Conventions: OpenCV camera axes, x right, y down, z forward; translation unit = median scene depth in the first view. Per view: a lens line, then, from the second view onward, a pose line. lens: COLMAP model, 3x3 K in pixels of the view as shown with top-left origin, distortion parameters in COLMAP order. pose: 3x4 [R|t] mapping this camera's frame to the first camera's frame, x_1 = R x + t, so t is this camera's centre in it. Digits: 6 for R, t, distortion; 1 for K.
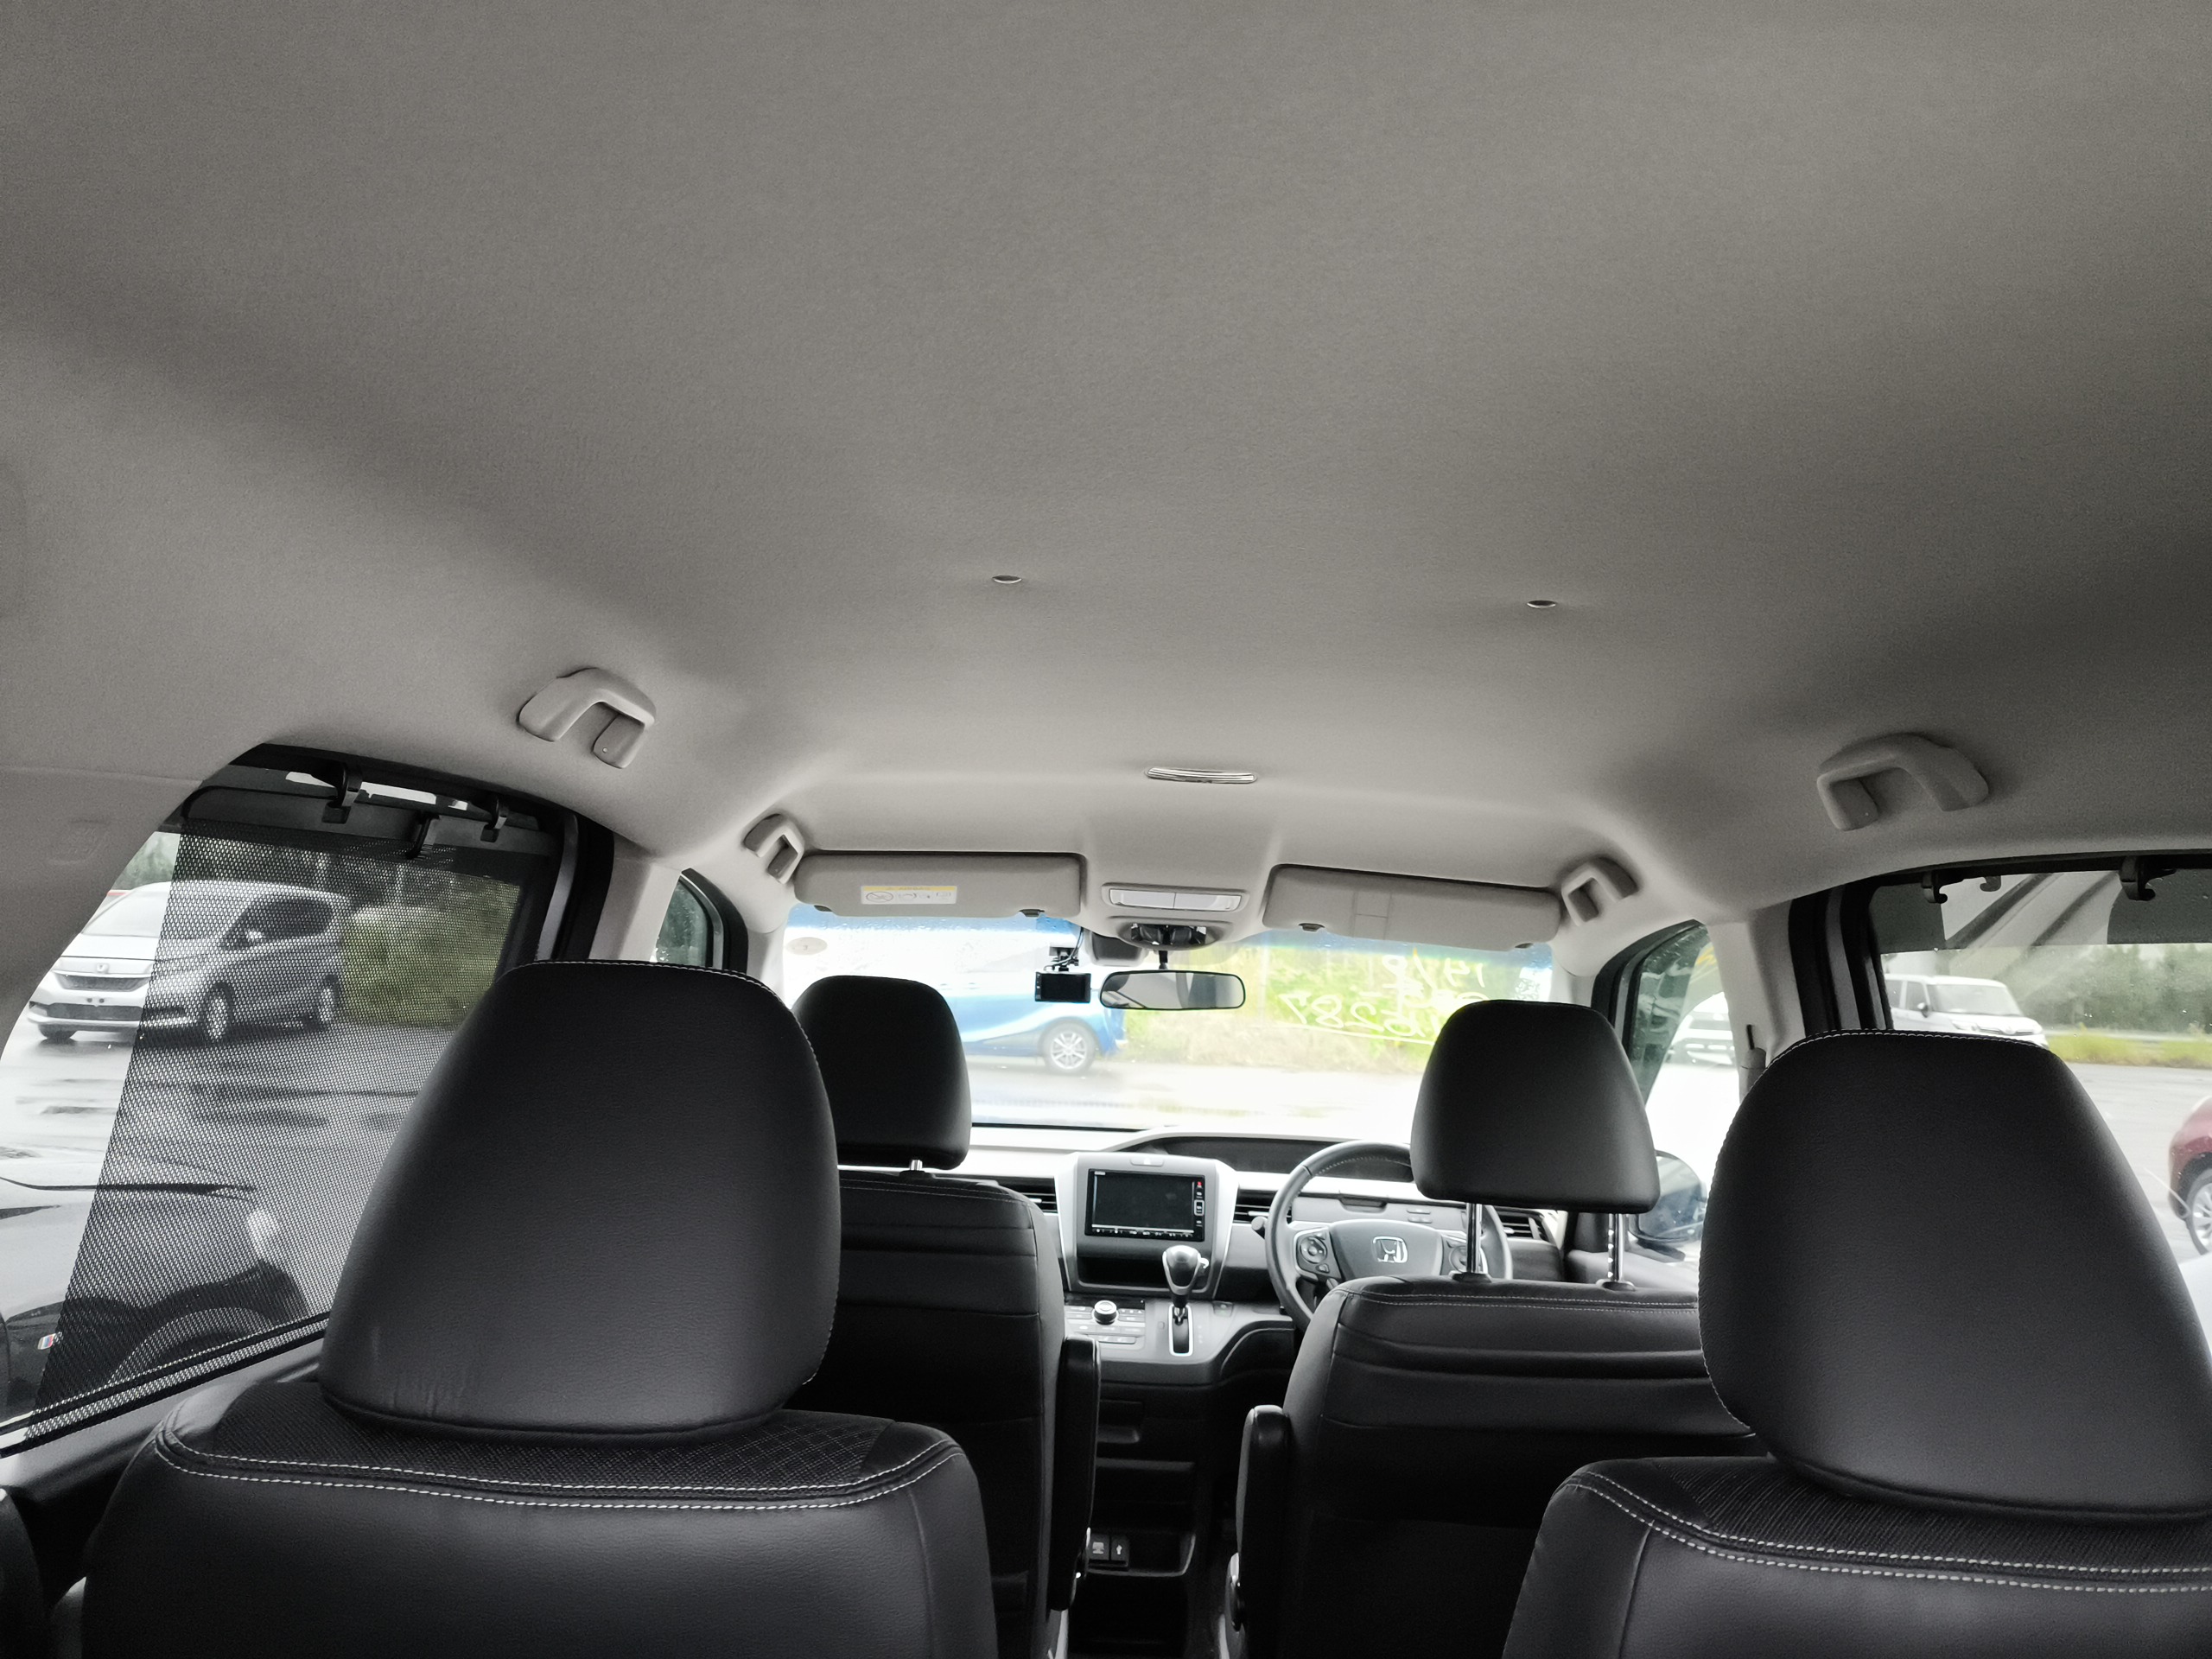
lens RADIAL K [[1622.8, 0, 1092.9], [0, 1622.8, 822.3], [0, 0, 1]] dist [0.064140, -0.082041]
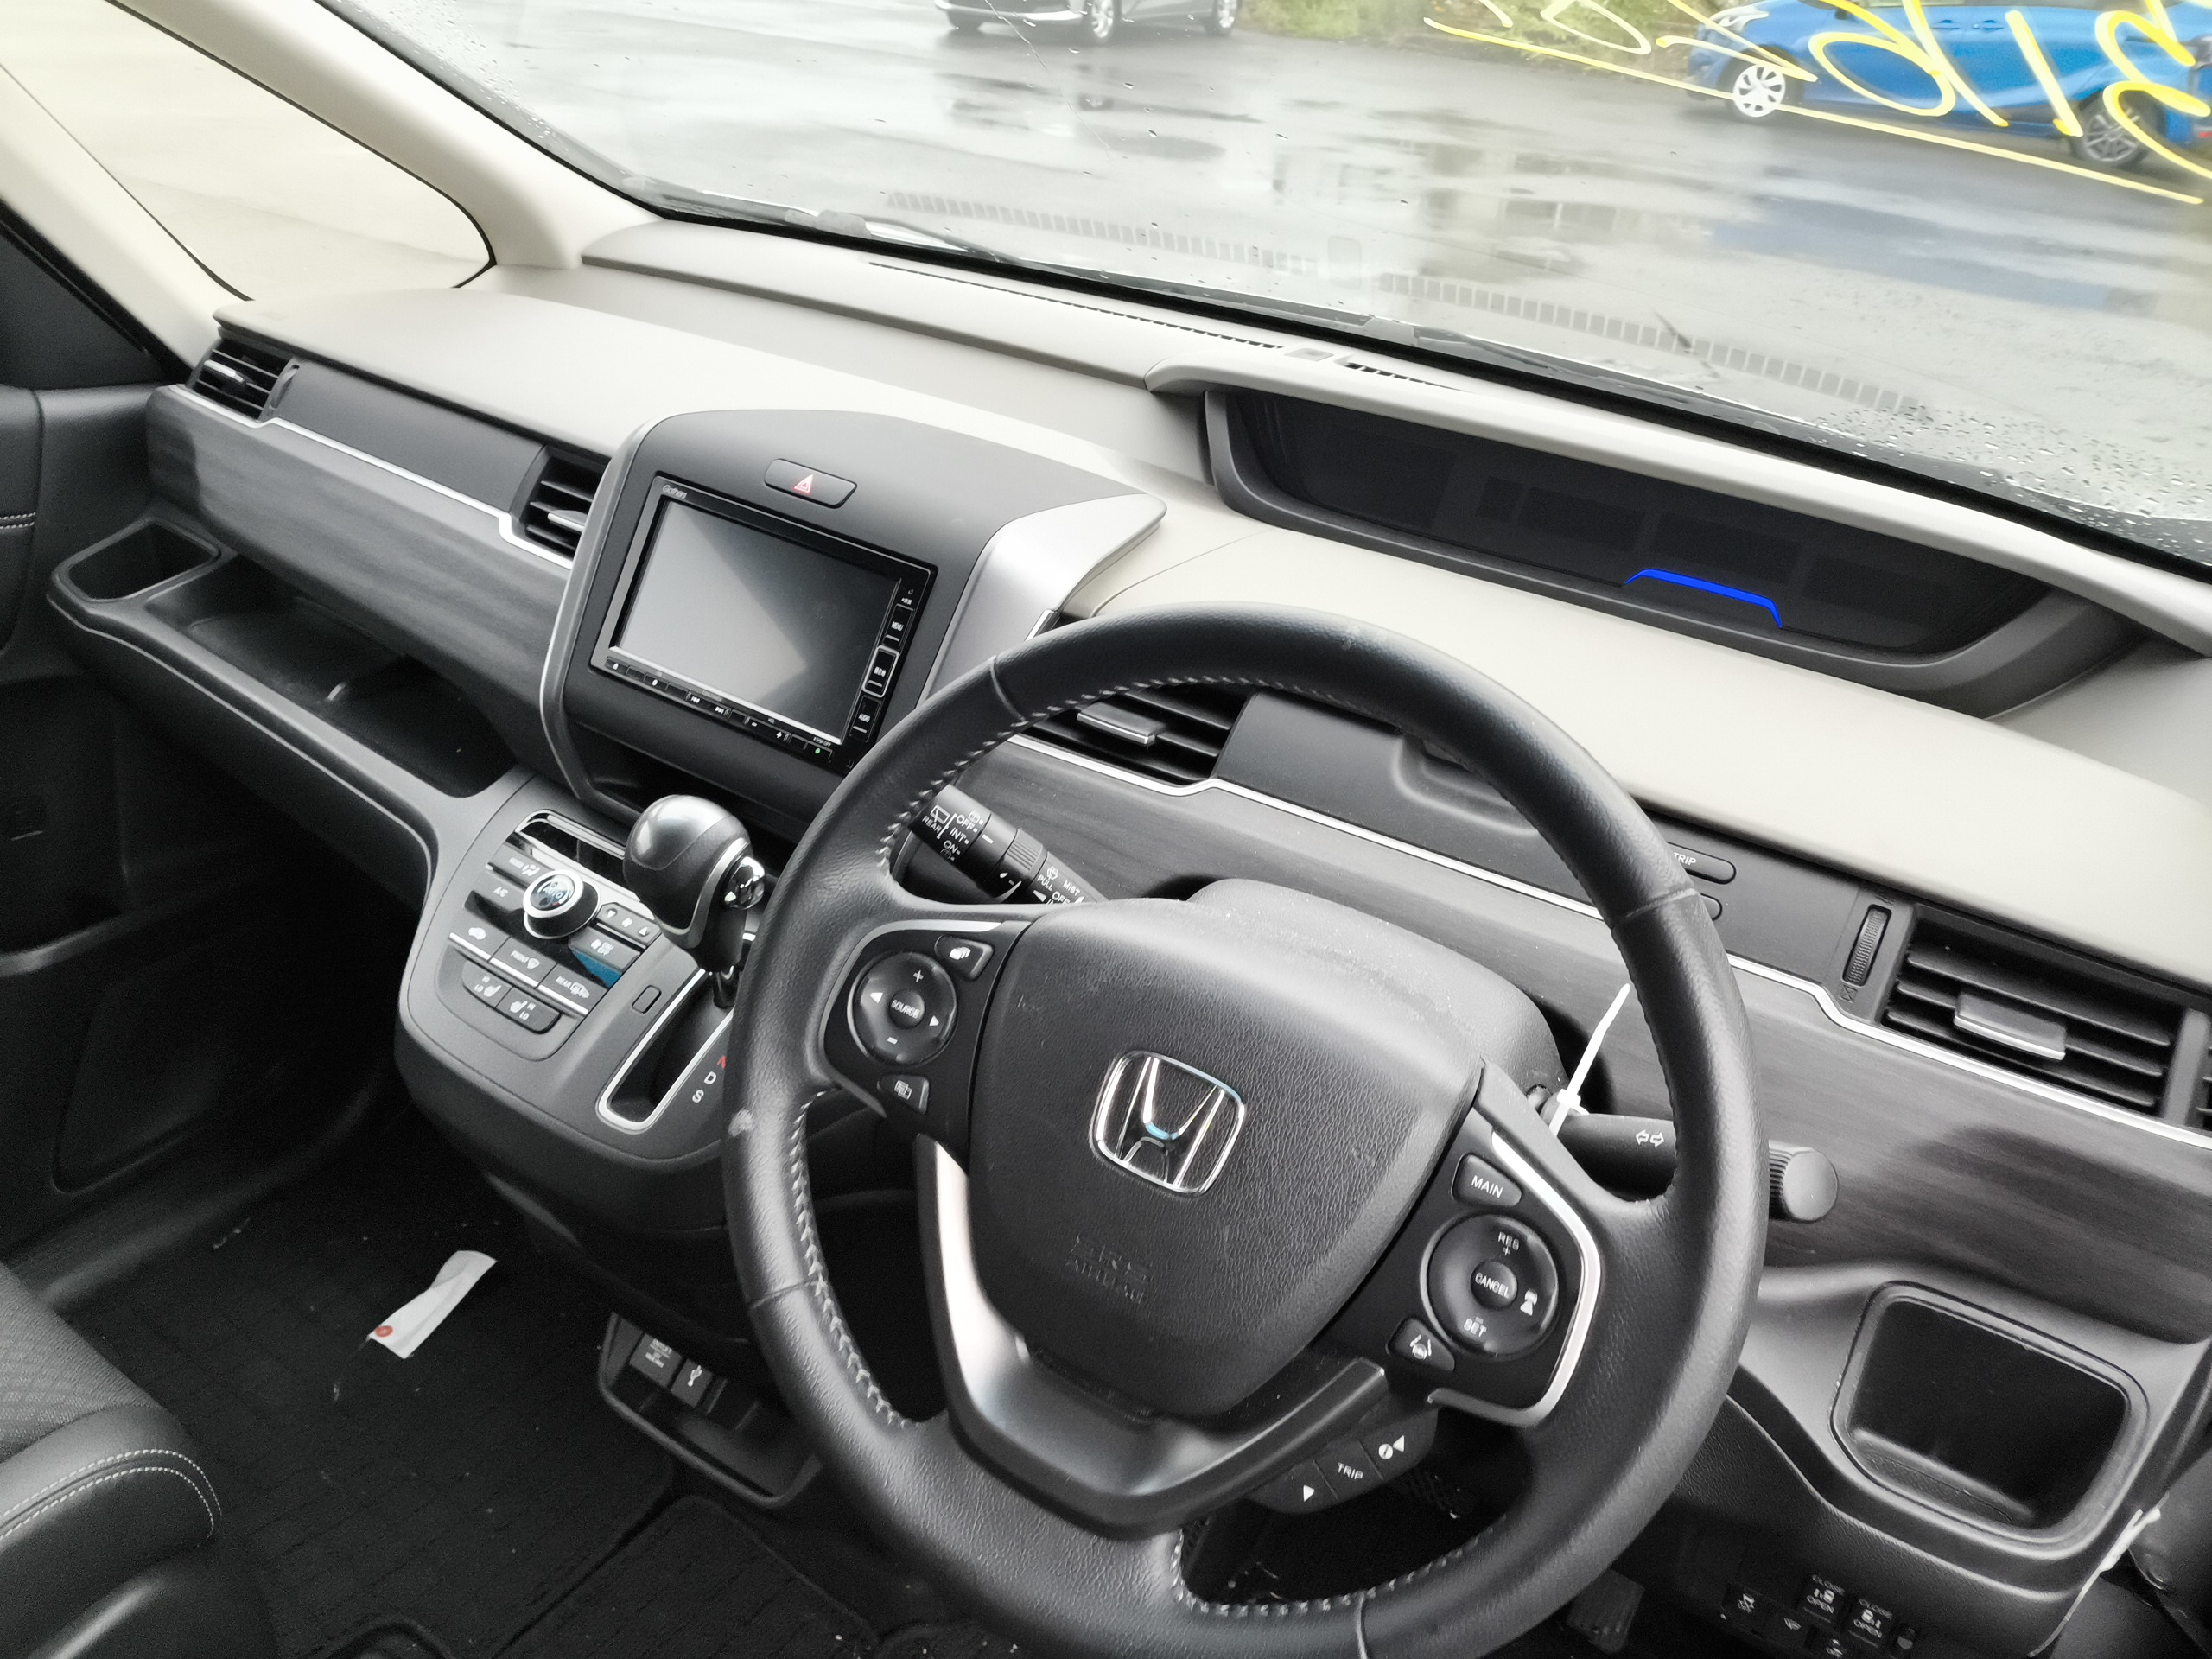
lens RADIAL K [[1622.8, 0, 1119.8], [0, 1622.8, 836.9], [0, 0, 1]] dist [0.064140, -0.082041]
pose [[0.834597, 0.290387, -0.468107, 0.260298], [0.004268, 0.846339, 0.532628, 0.106480], [0.550845, -0.446527, 0.705112, 0.826276]]
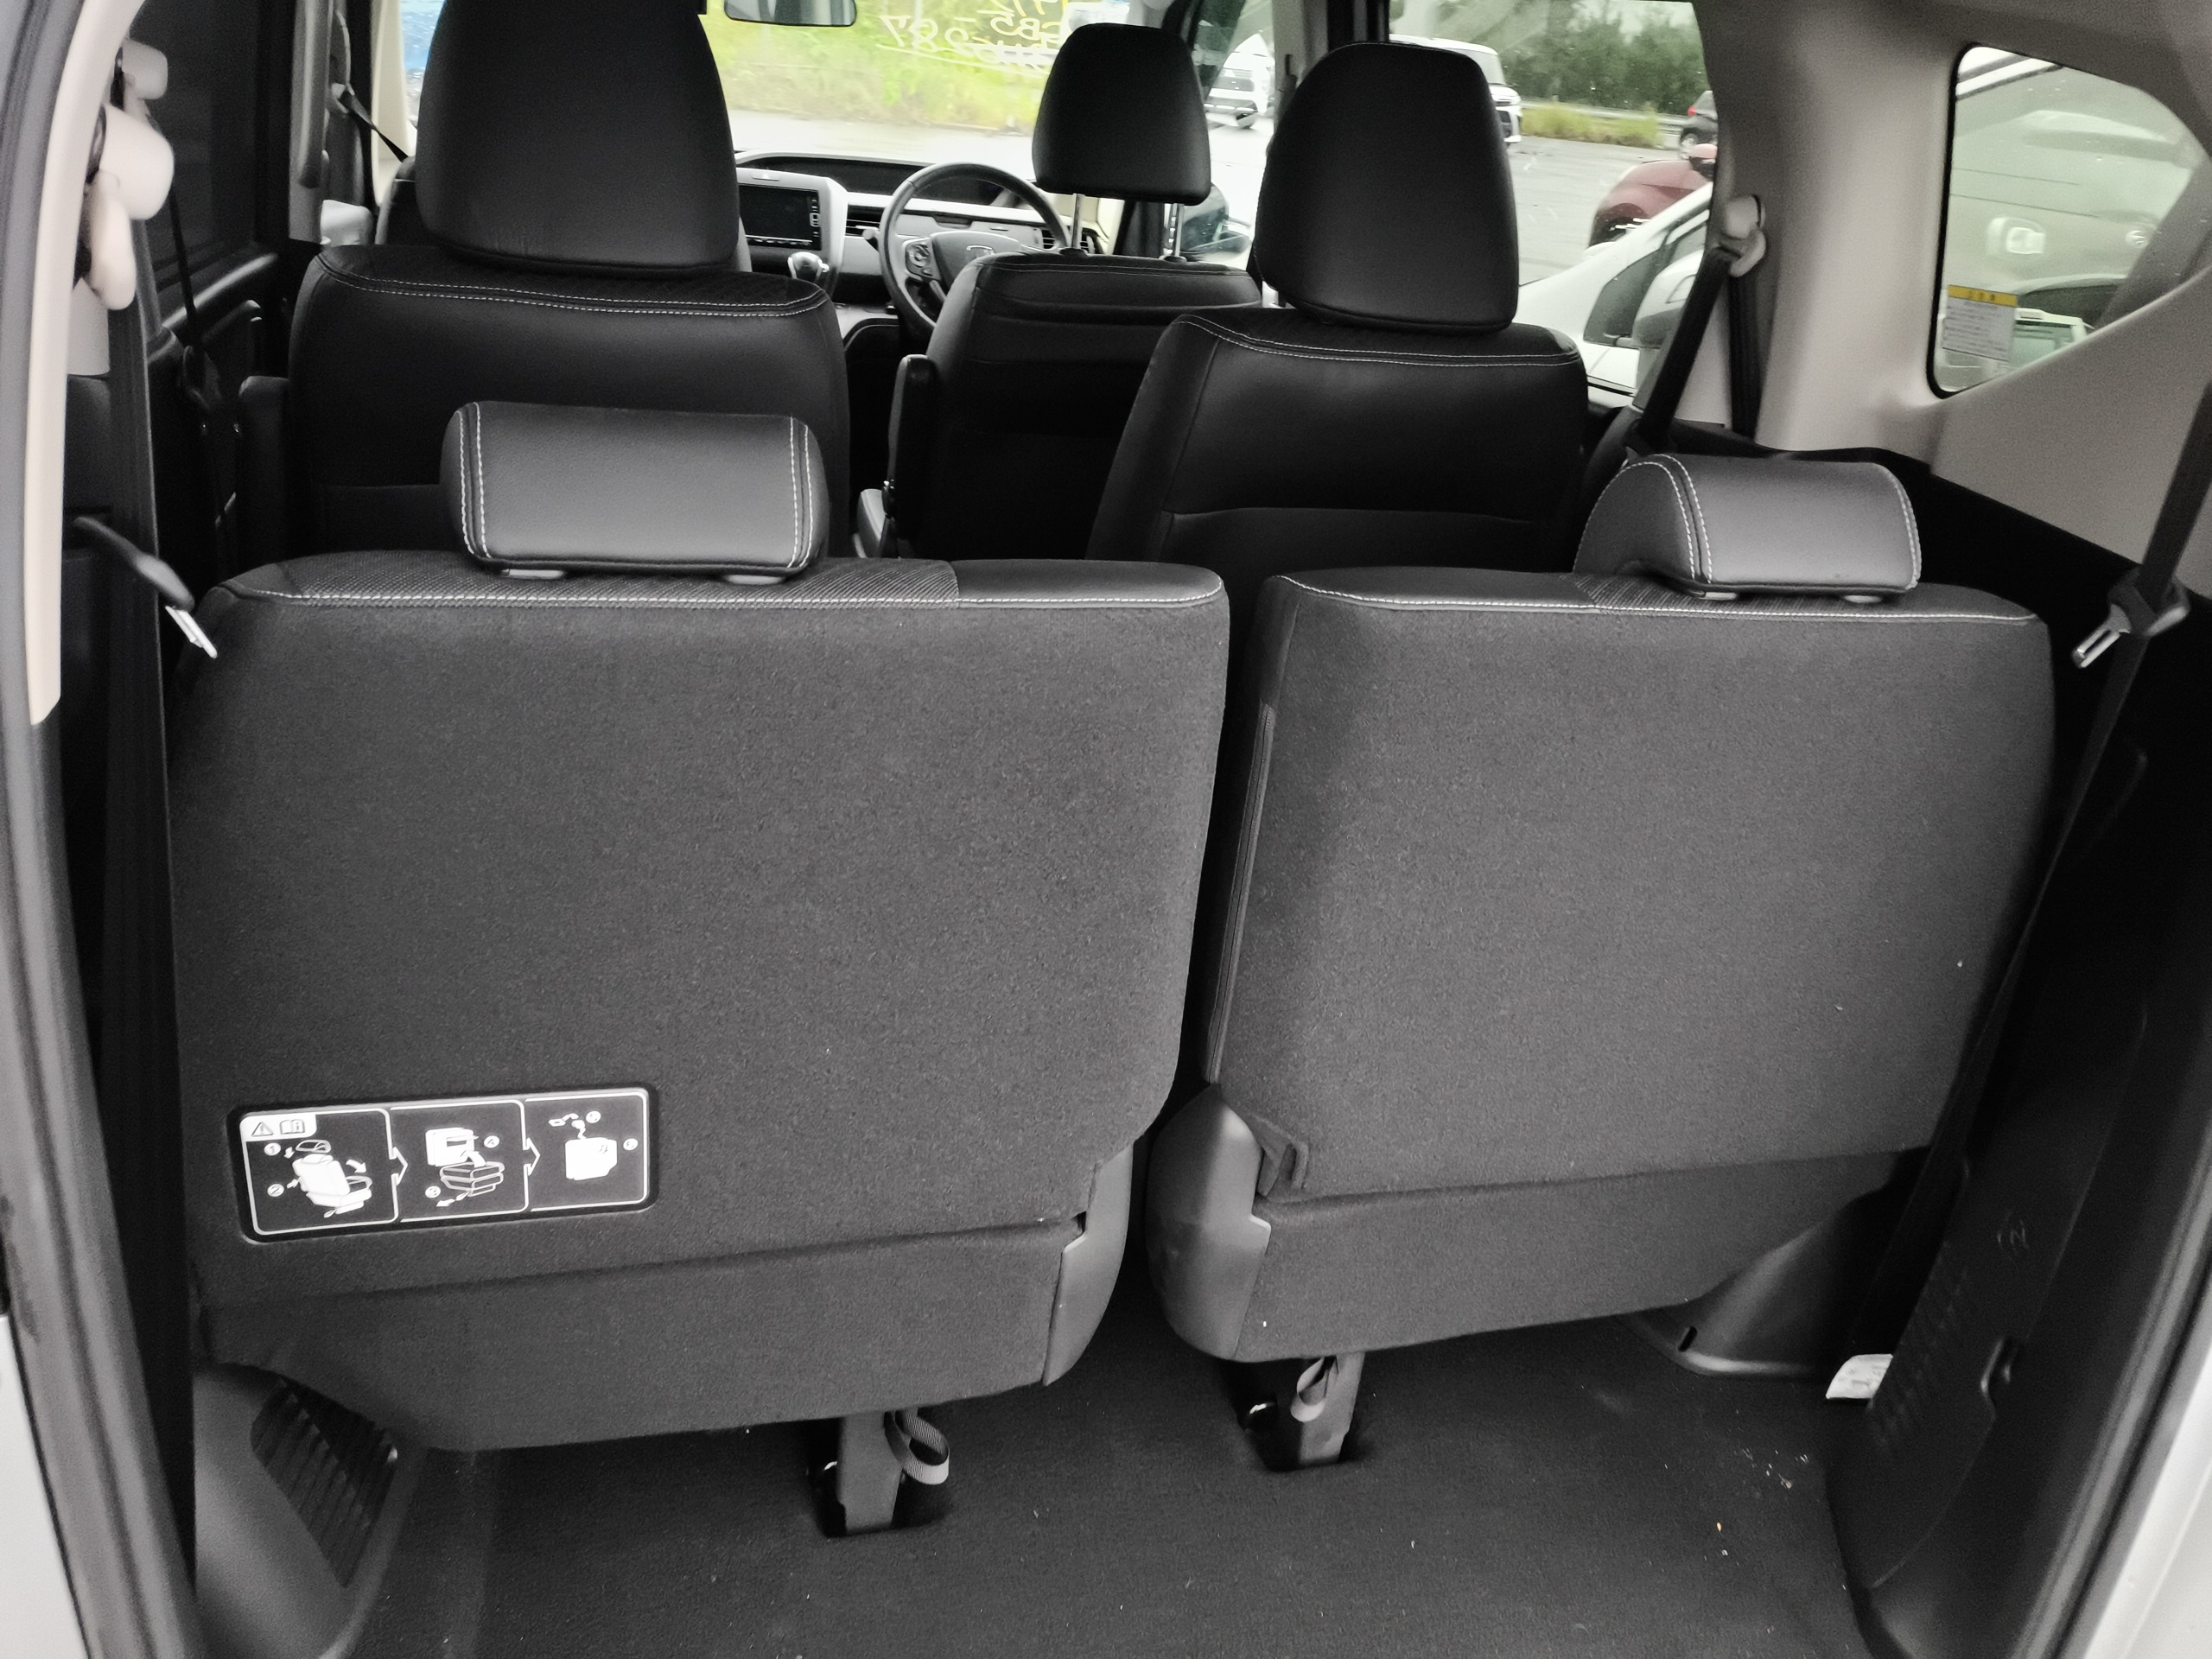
lens RADIAL K [[1622.8, 0, 1095.9], [0, 1622.8, 841.8], [0, 0, 1]] dist [0.064140, -0.082041]
pose [[0.957885, -0.085860, 0.274017, -0.101952], [-0.073818, 0.848556, 0.523931, -0.010082], [-0.277503, -0.522093, 0.806481, -0.217304]]
